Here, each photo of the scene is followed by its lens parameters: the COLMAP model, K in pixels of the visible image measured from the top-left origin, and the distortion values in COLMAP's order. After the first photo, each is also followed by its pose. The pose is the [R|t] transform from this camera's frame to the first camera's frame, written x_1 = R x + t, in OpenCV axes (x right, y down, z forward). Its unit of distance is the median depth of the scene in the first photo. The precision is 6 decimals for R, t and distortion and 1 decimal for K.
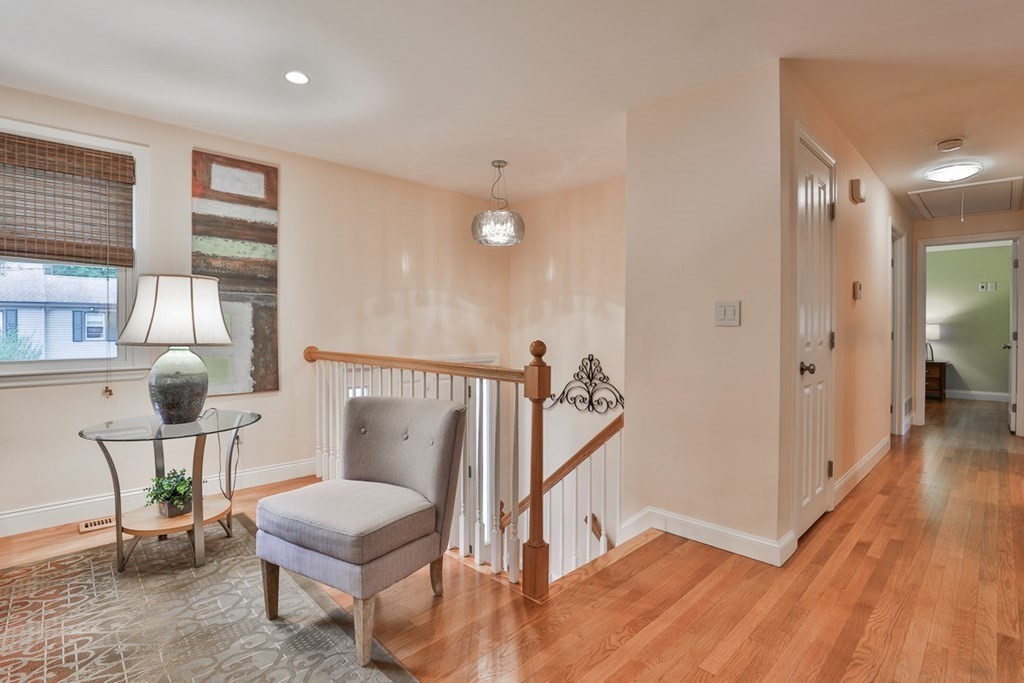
lens RADIAL K [[485.2, 0, 511.7], [0, 485.2, 333.7], [0, 0, 1]] dist [-0.045497, 0.012770]
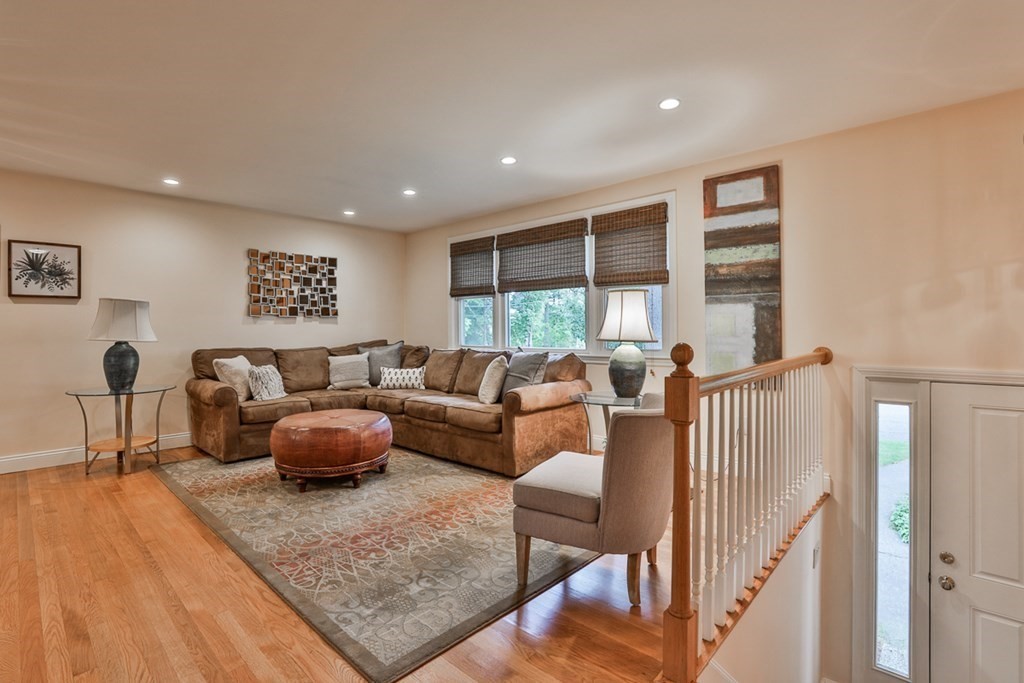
lens RADIAL K [[485.2, 0, 505.2], [0, 485.2, 328.4], [0, 0, 1]] dist [-0.045497, 0.012770]
pose [[0.039093, -0.004930, -0.999223, 0.521717], [-0.004795, 0.999975, -0.005121, -0.002059], [0.999224, 0.004992, 0.039068, 0.452602]]
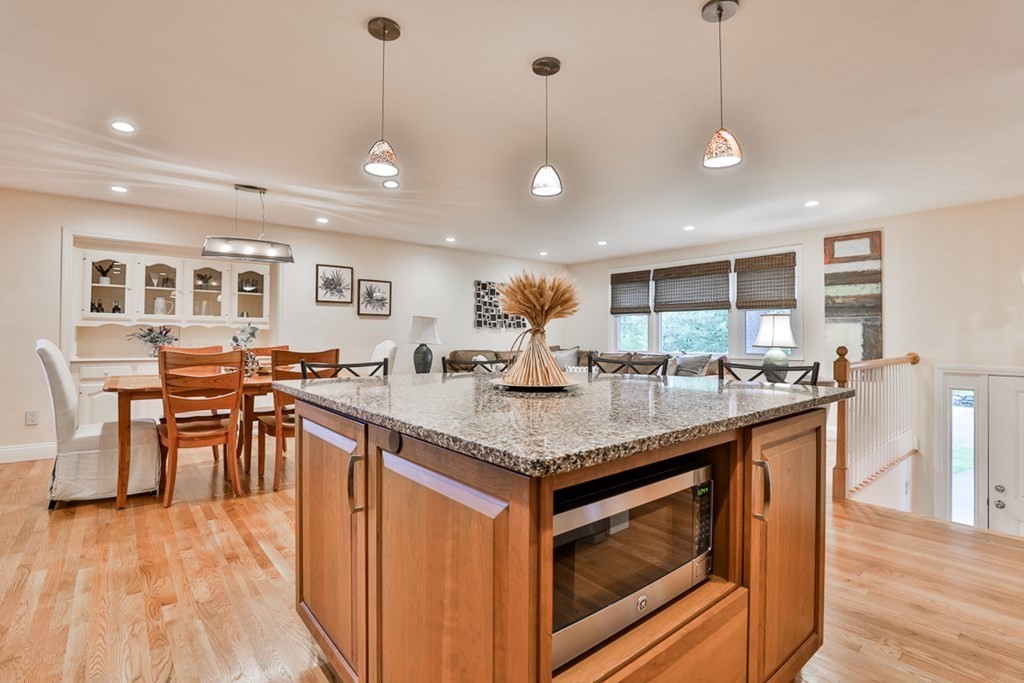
lens RADIAL K [[485.2, 0, 501.8], [0, 485.2, 332.1], [0, 0, 1]] dist [-0.045497, 0.012770]
pose [[-0.093526, -0.016085, -0.995487, 1.186129], [-0.015894, 0.999766, -0.014661, 0.005654], [0.995490, 0.014451, -0.093760, -0.016695]]
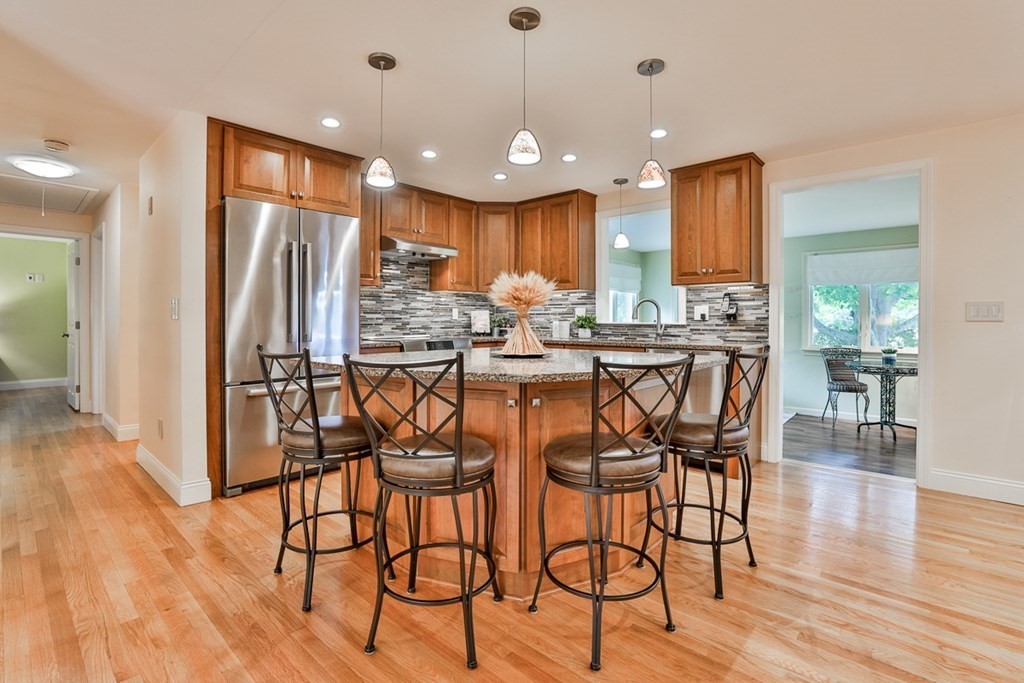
lens RADIAL K [[485.2, 0, 515.0], [0, 485.2, 322.8], [0, 0, 1]] dist [-0.045497, 0.012770]
pose [[-0.076910, -0.010276, 0.996985, -0.198677], [0.009959, 0.999889, 0.011074, -0.003279], [-0.996988, 0.010780, -0.076799, 0.053362]]
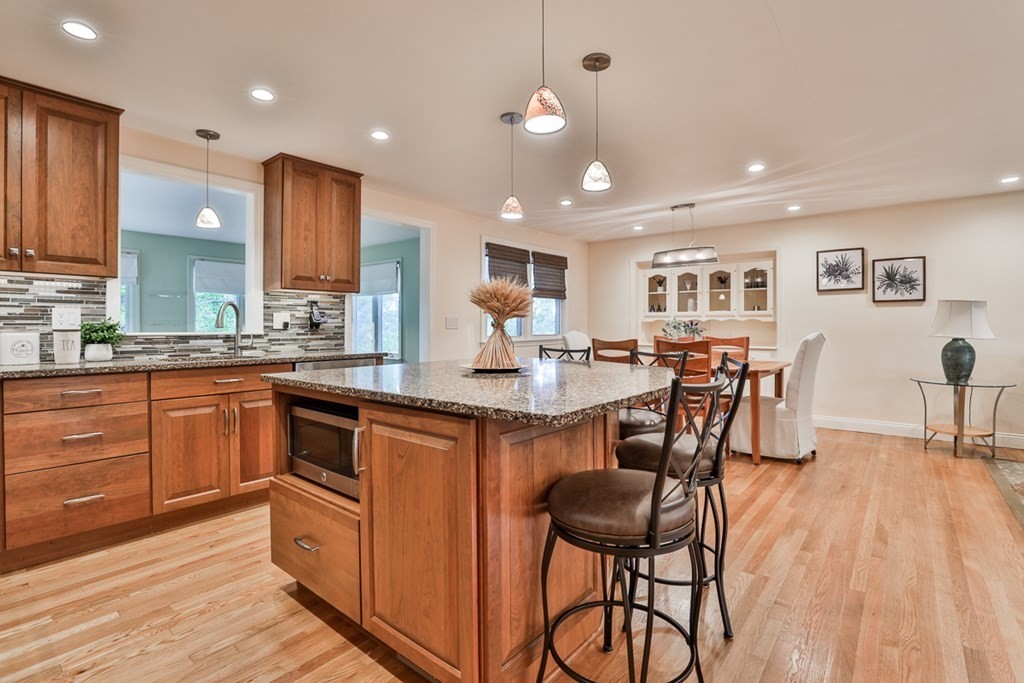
lens RADIAL K [[485.2, 0, 528.0], [0, 485.2, 327.9], [0, 0, 1]] dist [-0.045497, 0.012770]
pose [[-0.991919, -0.002761, -0.126844, 0.662286], [-0.004428, 0.999907, 0.012865, -0.011499], [0.126797, 0.013323, -0.991839, 0.705631]]
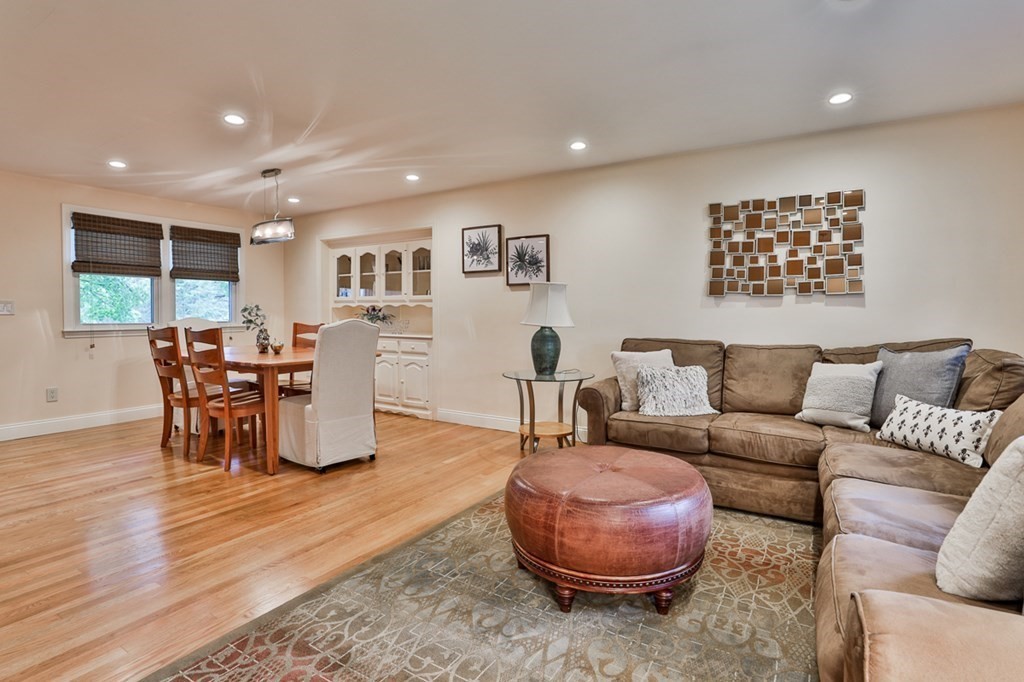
lens RADIAL K [[485.2, 0, 516.5], [0, 485.2, 332.6], [0, 0, 1]] dist [-0.045497, 0.012770]
pose [[-0.967655, 0.002325, -0.252267, -0.393167], [-0.009902, 0.998837, 0.047190, -0.010104], [0.252084, 0.048161, -0.966506, 0.697302]]
